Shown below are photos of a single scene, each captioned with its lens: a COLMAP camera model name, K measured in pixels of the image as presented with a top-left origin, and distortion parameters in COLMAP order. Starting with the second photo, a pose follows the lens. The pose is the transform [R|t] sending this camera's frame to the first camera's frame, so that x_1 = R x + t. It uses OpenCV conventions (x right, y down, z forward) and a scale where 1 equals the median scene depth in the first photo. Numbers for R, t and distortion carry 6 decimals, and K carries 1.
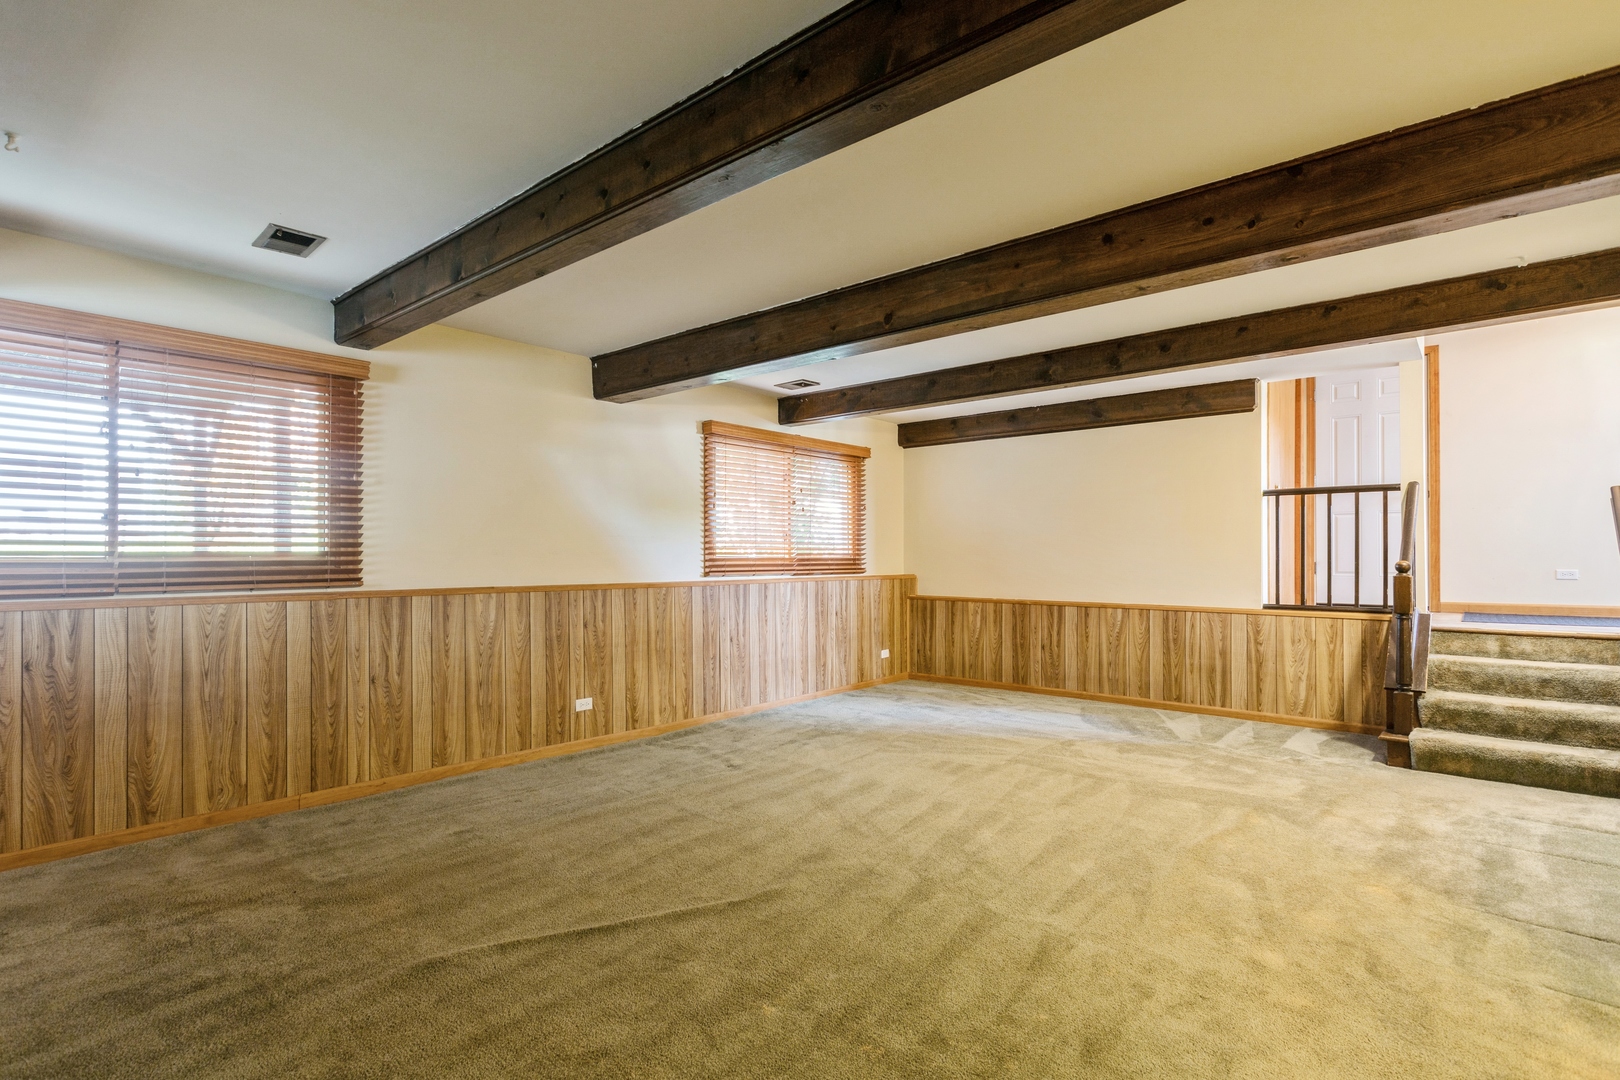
lens RADIAL K [[775.7, 0, 780.7], [0, 775.7, 550.6], [0, 0, 1]] dist [-0.000069, 0.001839]
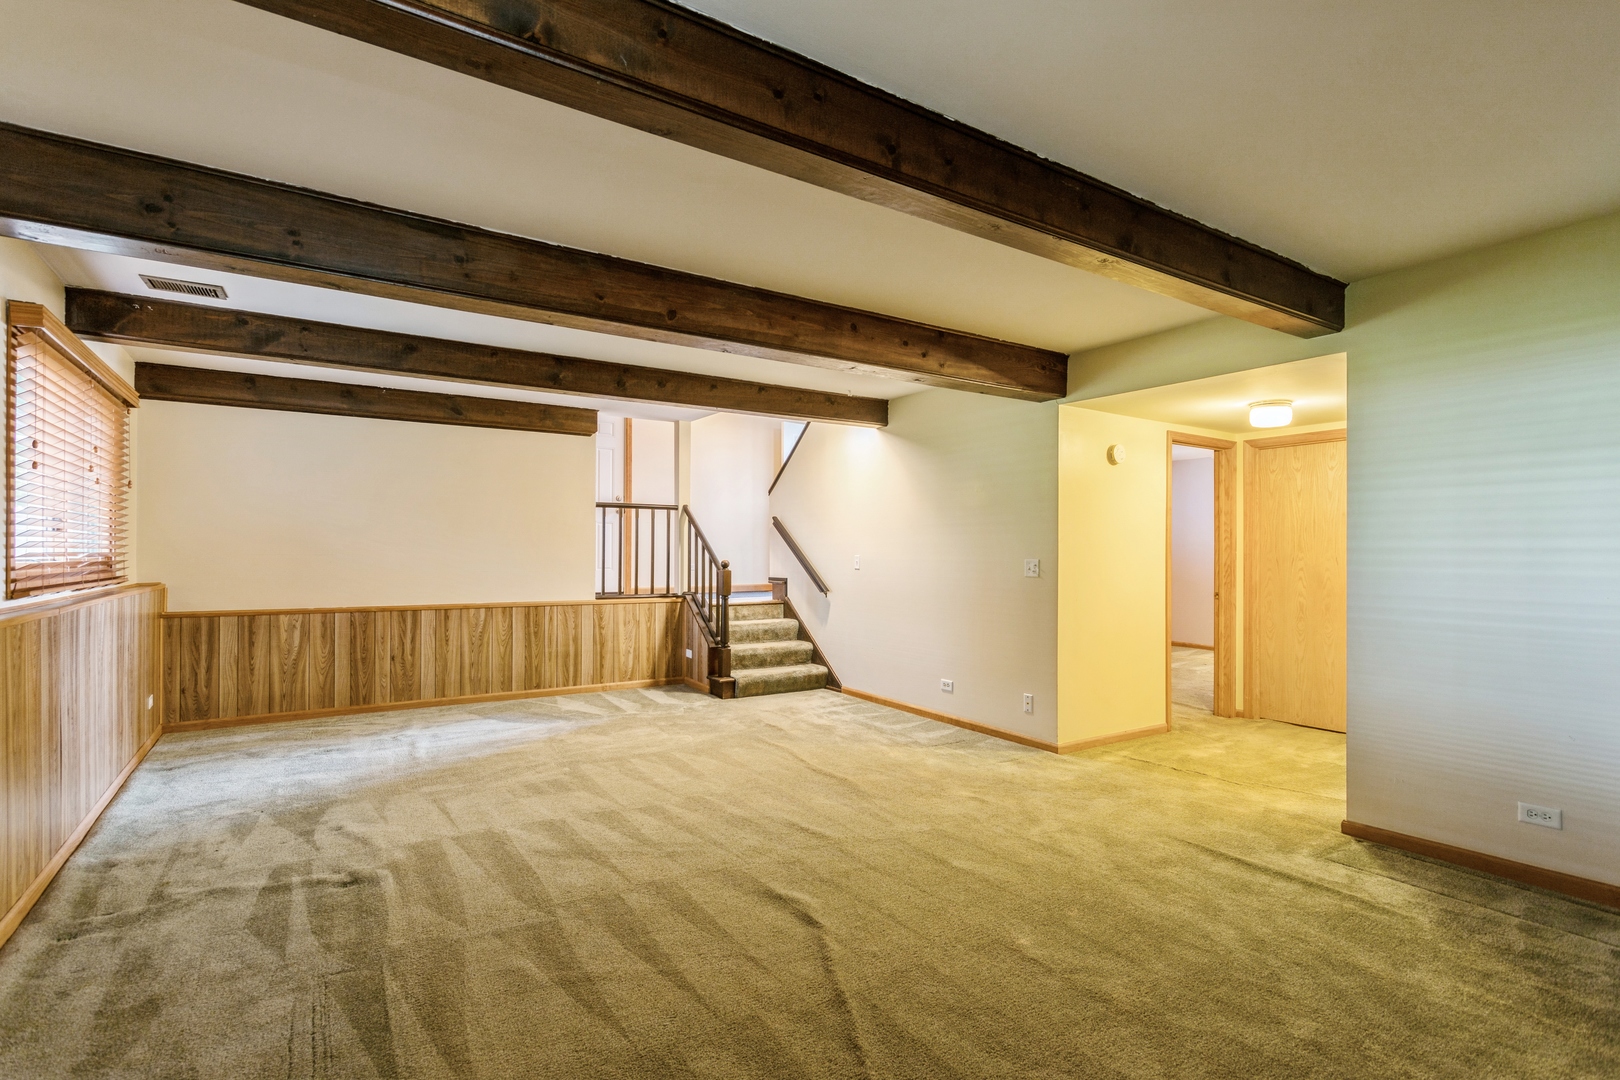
lens RADIAL K [[775.7, 0, 785.6], [0, 775.7, 549.2], [0, 0, 1]] dist [-0.000069, 0.001839]
pose [[0.285640, 0.004294, 0.958327, -0.462838], [-0.009145, 0.999957, -0.001754, -0.004694], [-0.958293, -0.008263, 0.285667, 0.366364]]
